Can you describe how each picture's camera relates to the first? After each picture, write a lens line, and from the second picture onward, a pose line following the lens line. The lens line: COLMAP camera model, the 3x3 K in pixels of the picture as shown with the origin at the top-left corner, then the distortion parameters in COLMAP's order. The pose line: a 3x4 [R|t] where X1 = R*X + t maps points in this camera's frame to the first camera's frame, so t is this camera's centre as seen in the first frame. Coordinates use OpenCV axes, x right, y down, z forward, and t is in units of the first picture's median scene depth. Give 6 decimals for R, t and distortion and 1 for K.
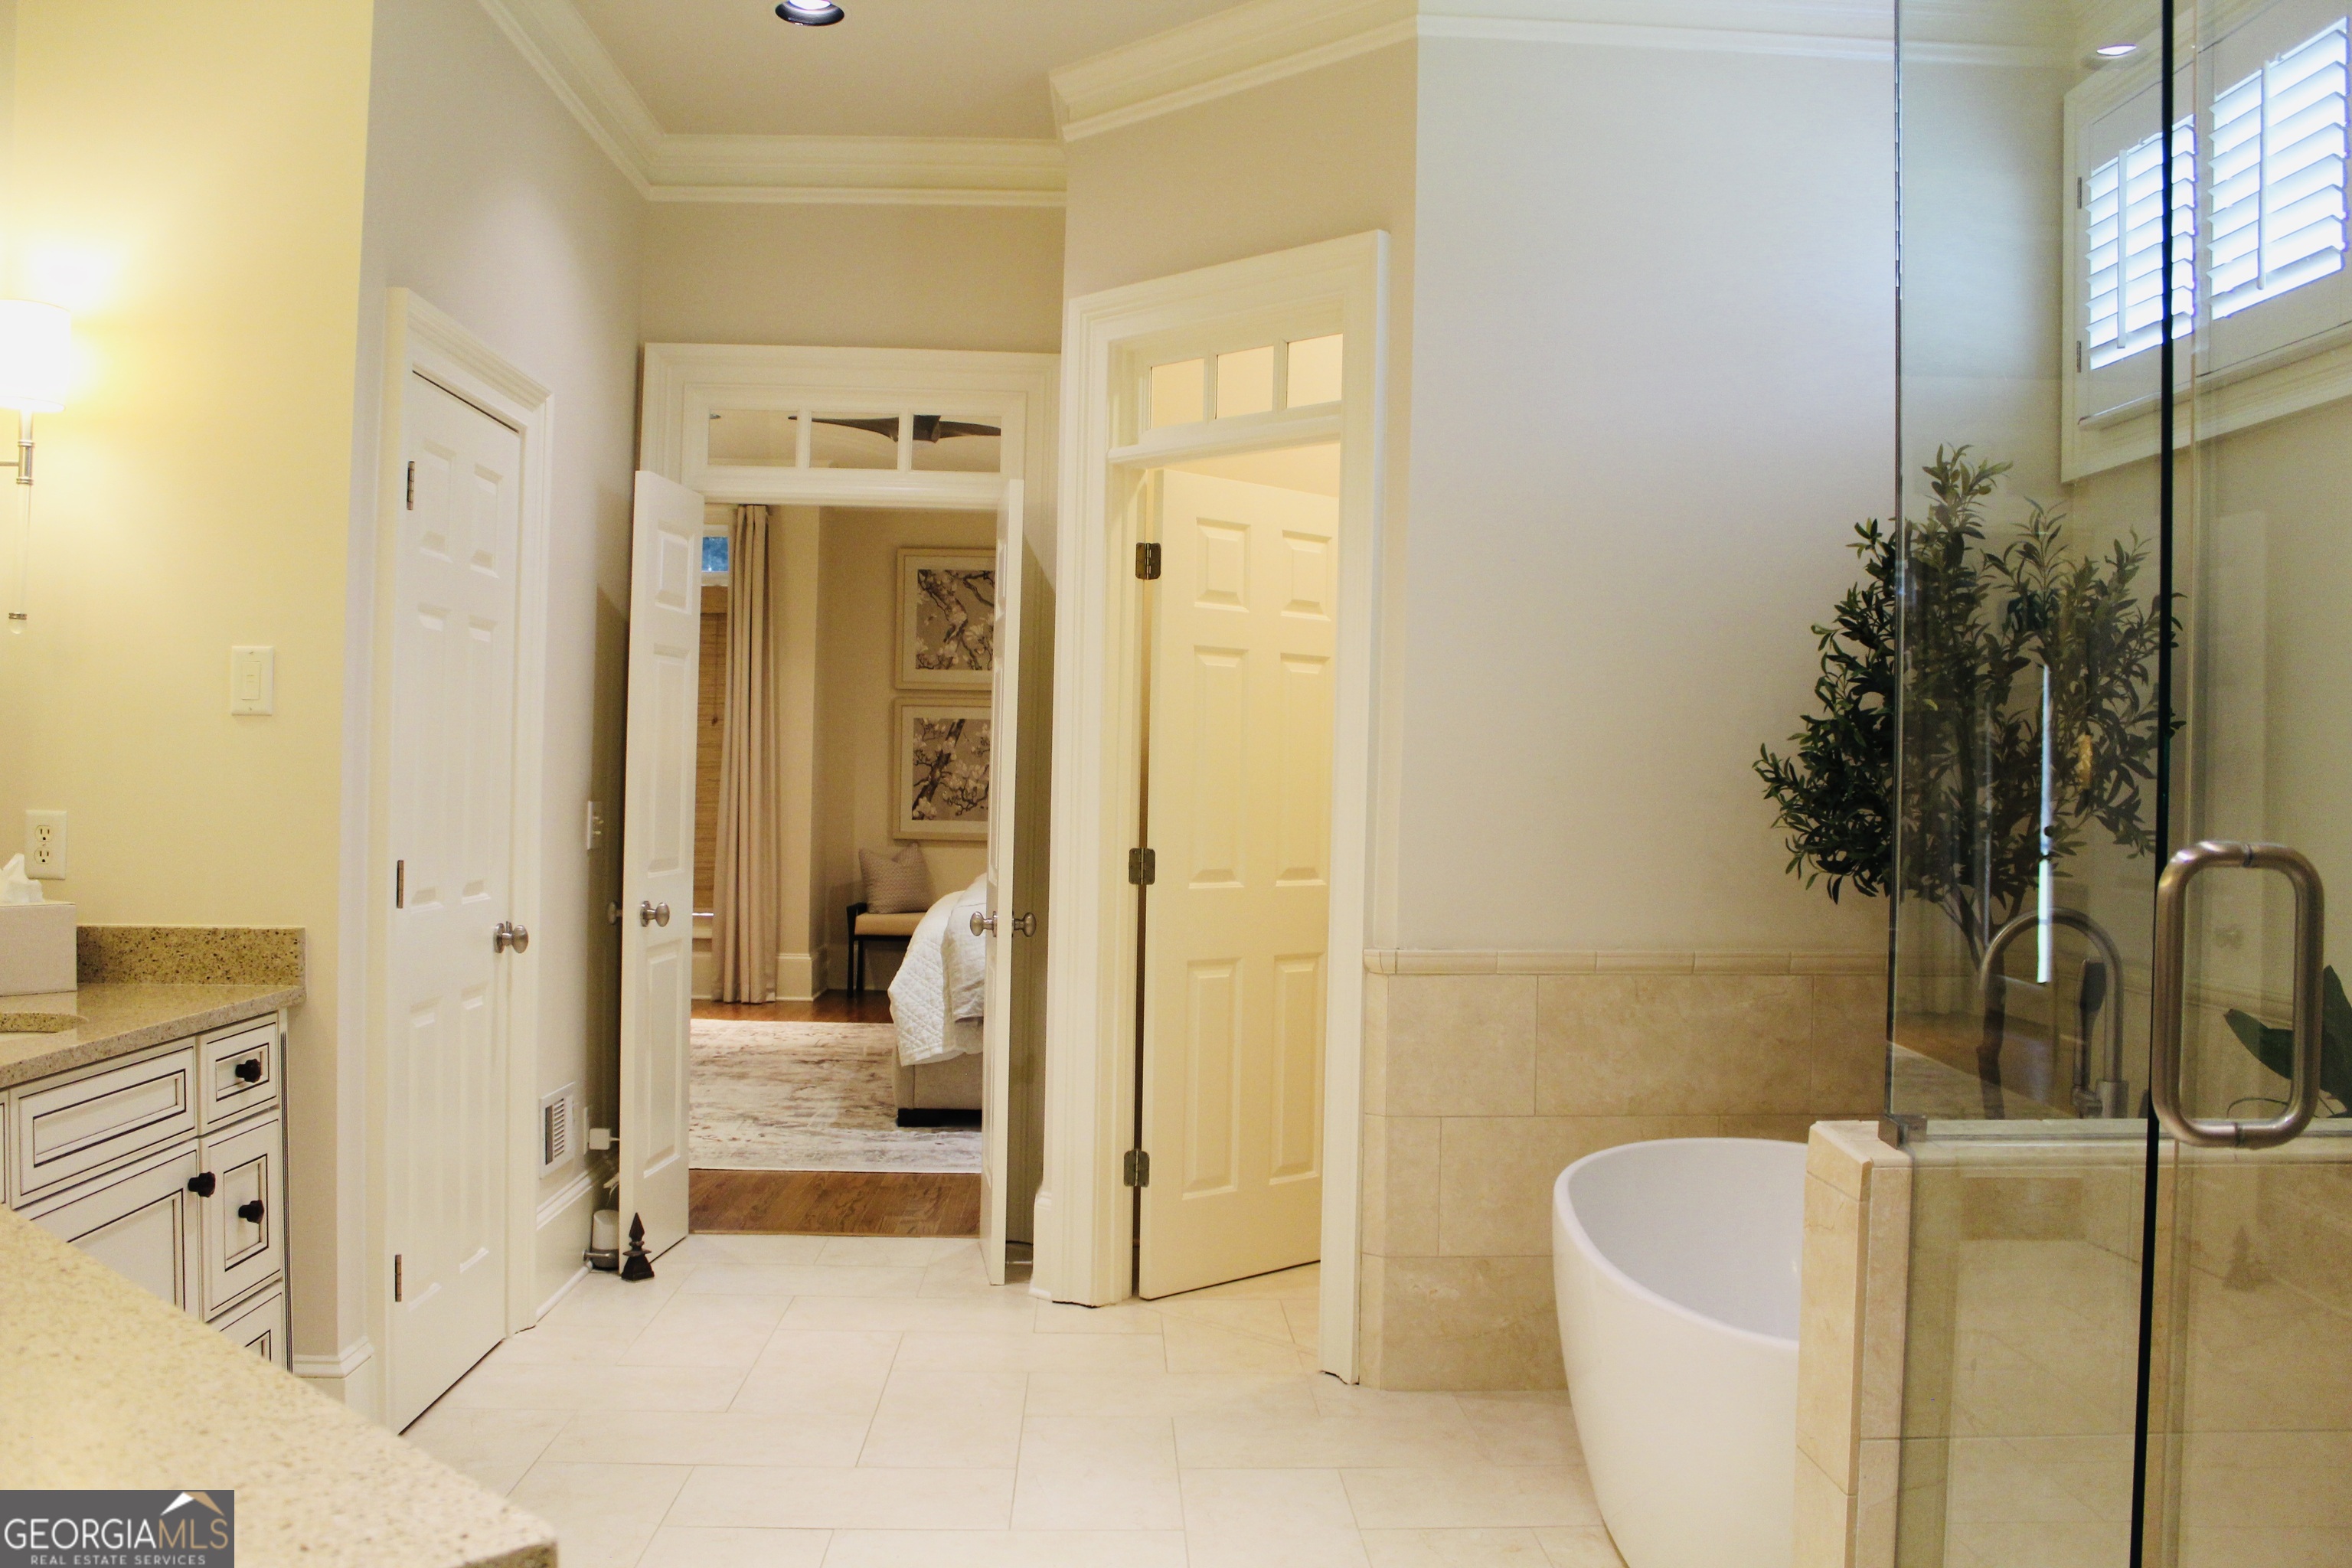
lens RADIAL K [[1953.4, 0, 1179.2], [0, 1953.4, 788.0], [0, 0, 1]] dist [-0.144908, 0.107366]
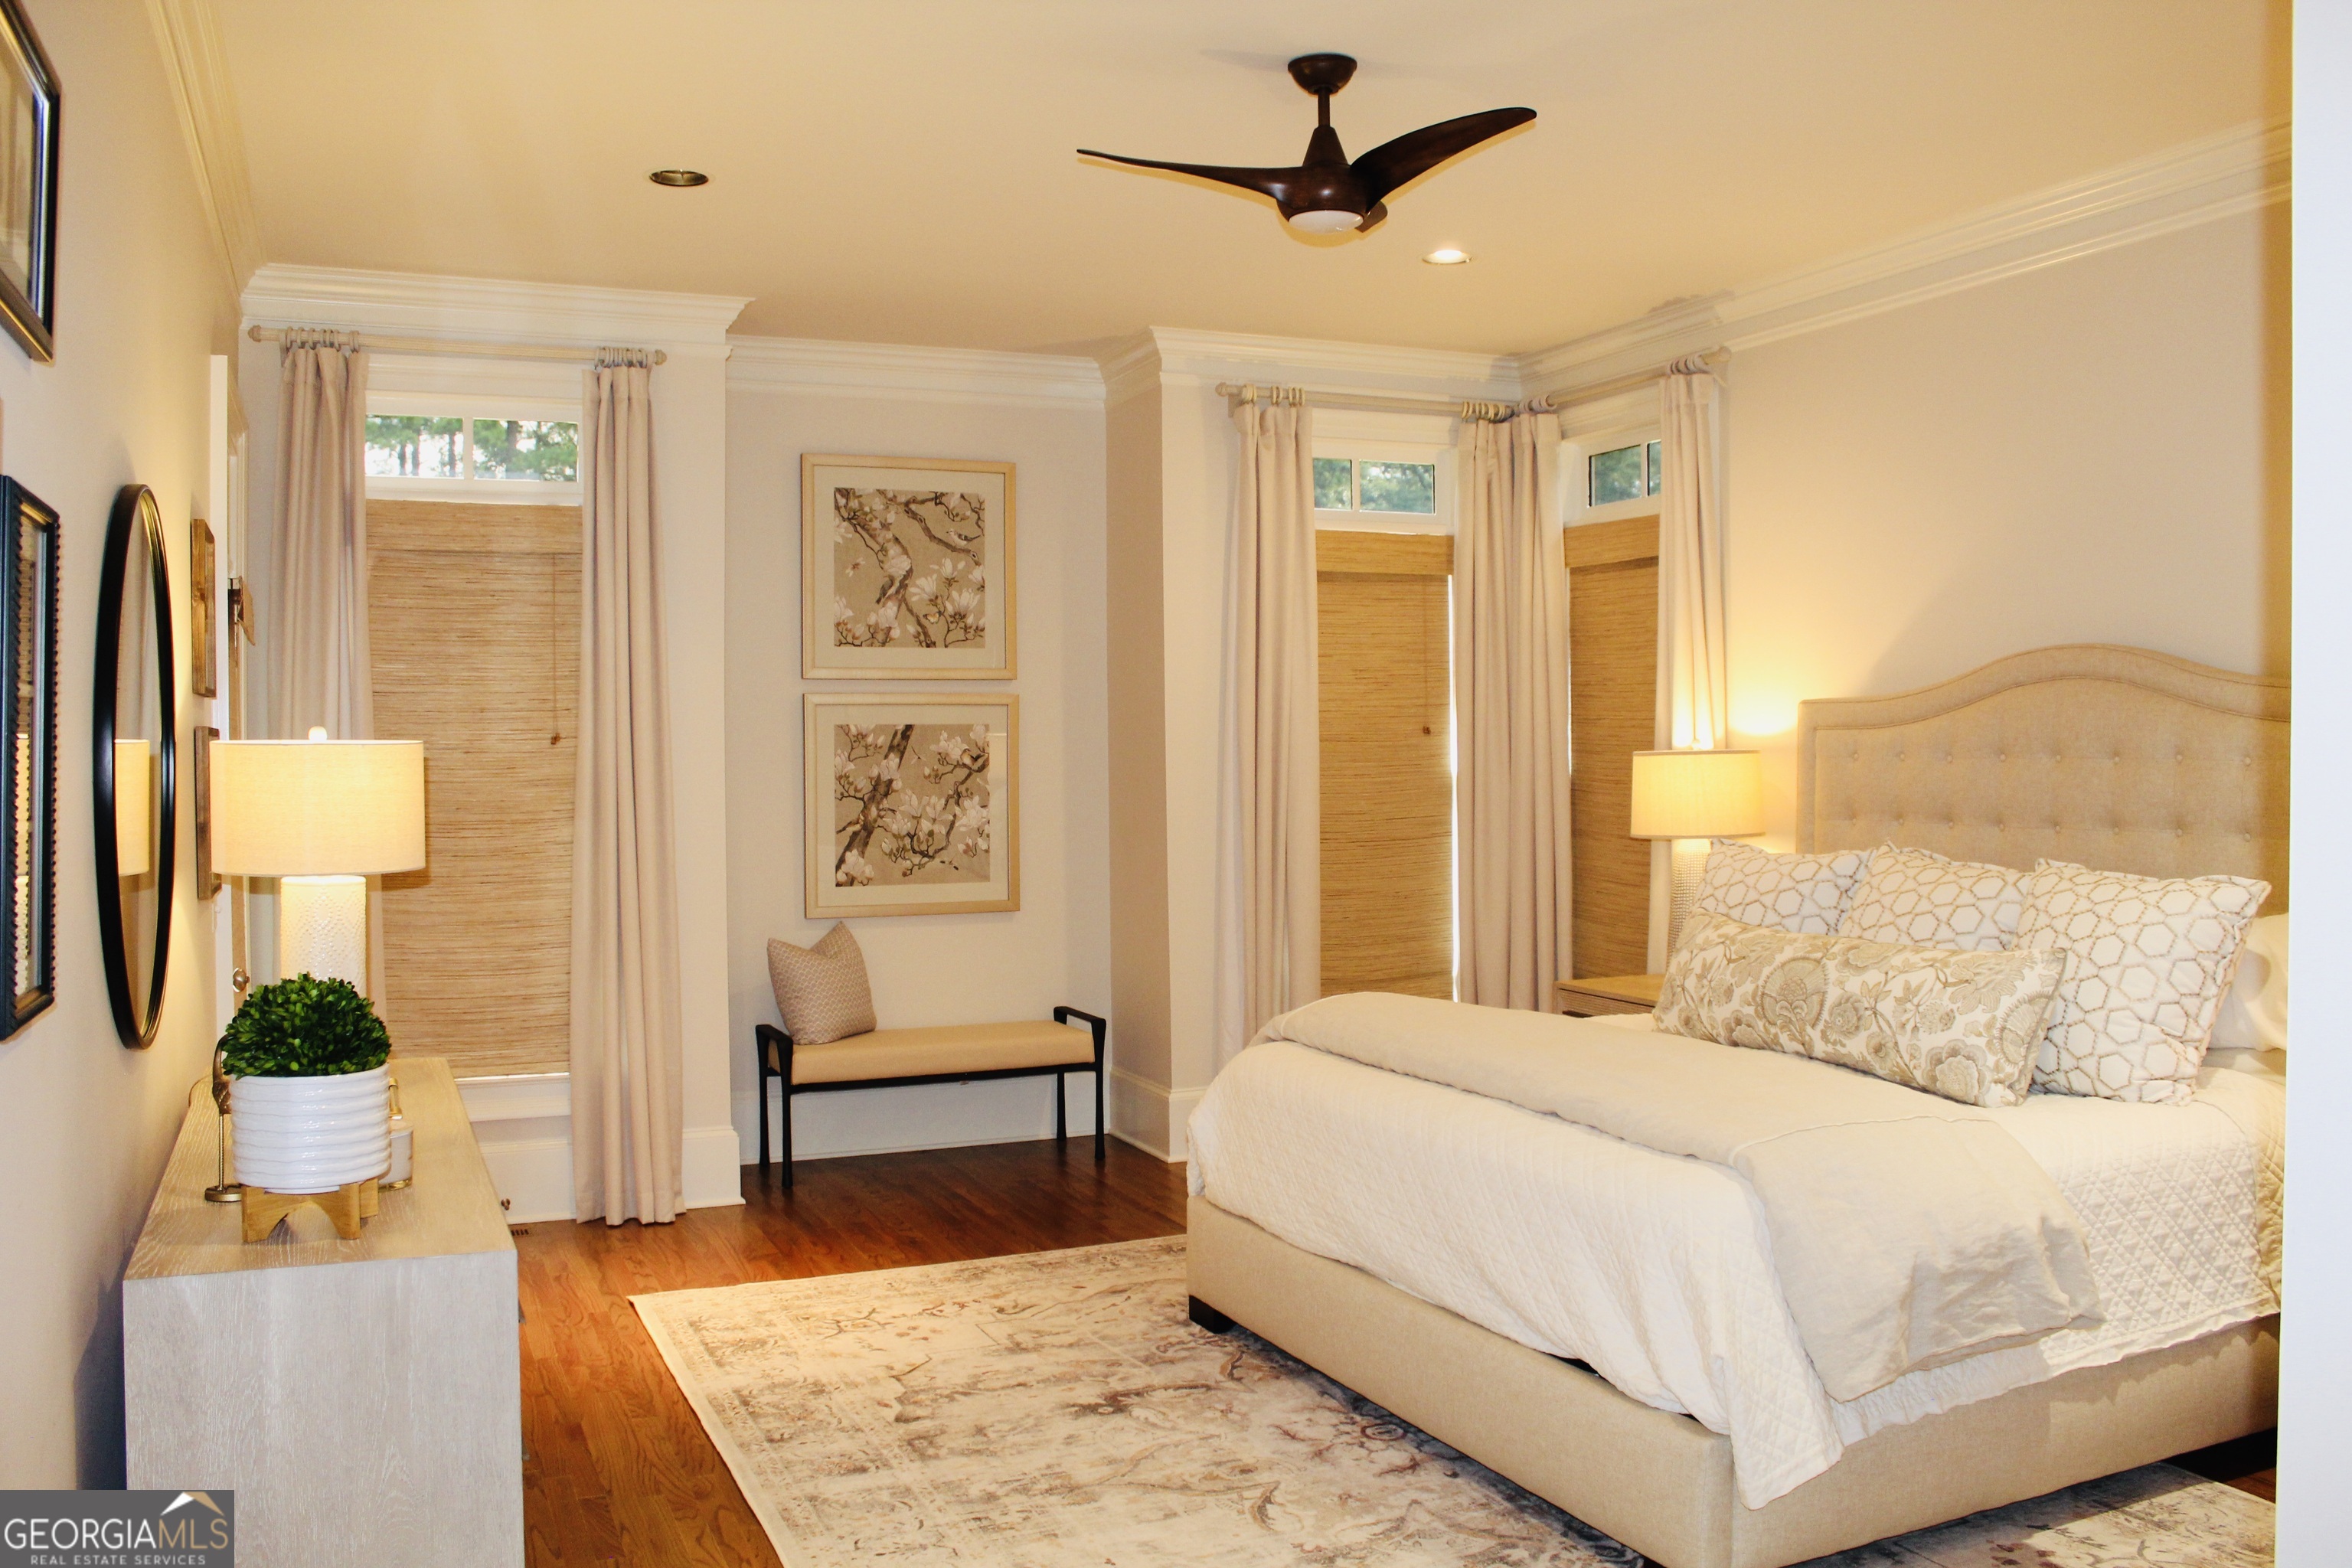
lens RADIAL K [[1953.4, 0, 1168.4], [0, 1953.4, 785.3], [0, 0, 1]] dist [-0.144908, 0.107366]
pose [[0.933699, -0.031122, 0.356705, -0.259578], [0.025505, 0.999466, 0.020441, -0.026435], [-0.357150, -0.009988, 0.933994, 0.376057]]
